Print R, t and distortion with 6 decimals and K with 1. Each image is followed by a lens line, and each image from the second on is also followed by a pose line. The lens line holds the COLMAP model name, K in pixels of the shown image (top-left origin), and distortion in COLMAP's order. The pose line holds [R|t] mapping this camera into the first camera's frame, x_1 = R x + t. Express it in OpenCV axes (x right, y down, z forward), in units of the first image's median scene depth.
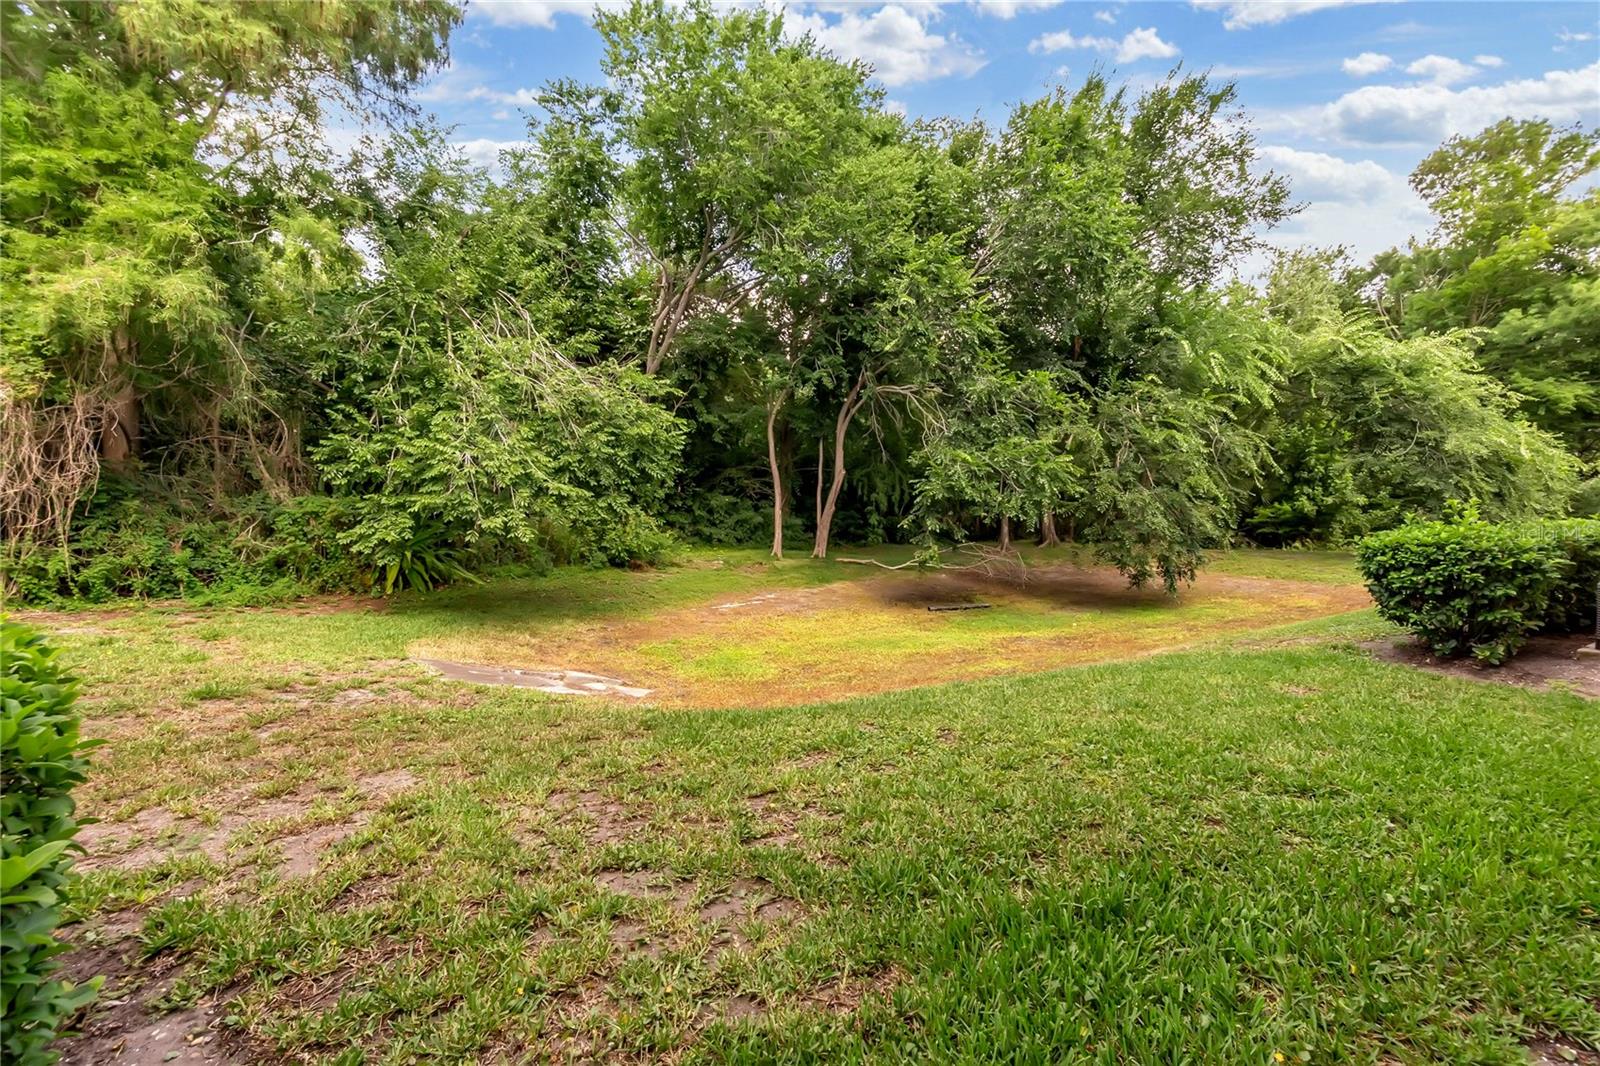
lens RADIAL K [[696.5, 0, 799.5], [0, 696.5, 514.8], [0, 0, 1]] dist [-0.000752, -0.000635]
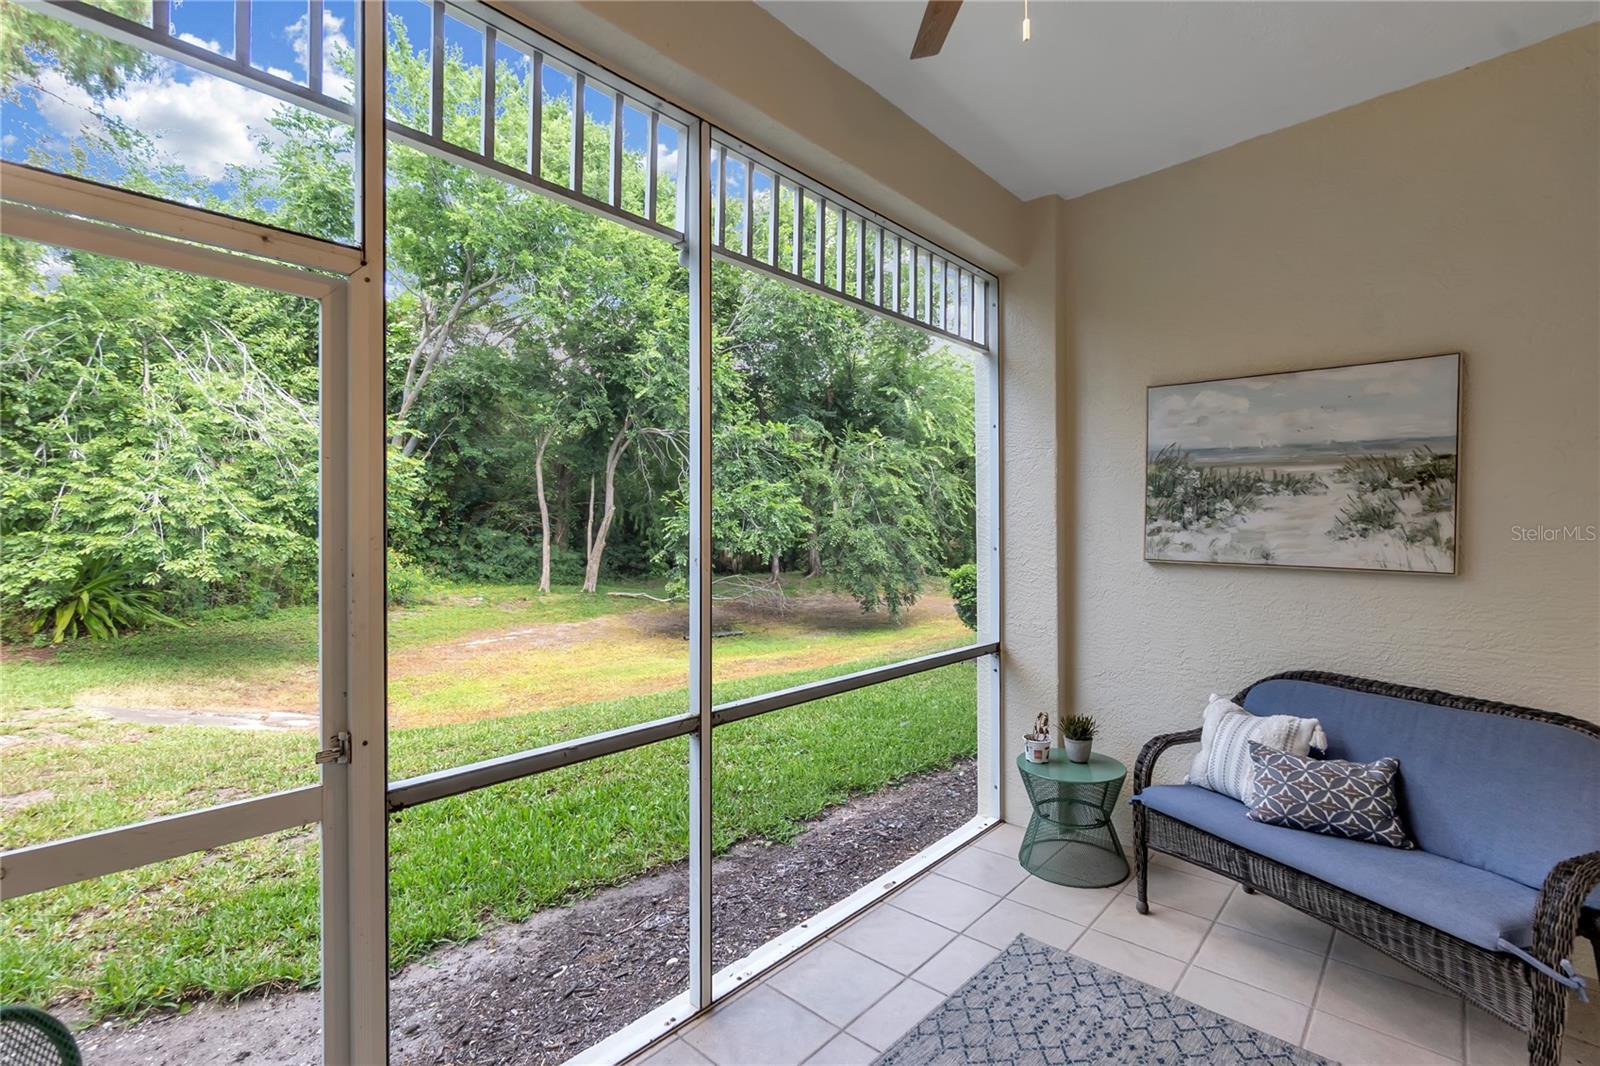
lens RADIAL K [[708.0, 0, 798.7], [0, 708.0, 517.0], [0, 0, 1]] dist [-0.001996, 0.000223]
pose [[0.965686, 0.005698, 0.259650, 0.082530], [0.005055, 0.999158, -0.040724, -0.005831], [-0.259663, 0.040639, 0.964844, -0.116693]]
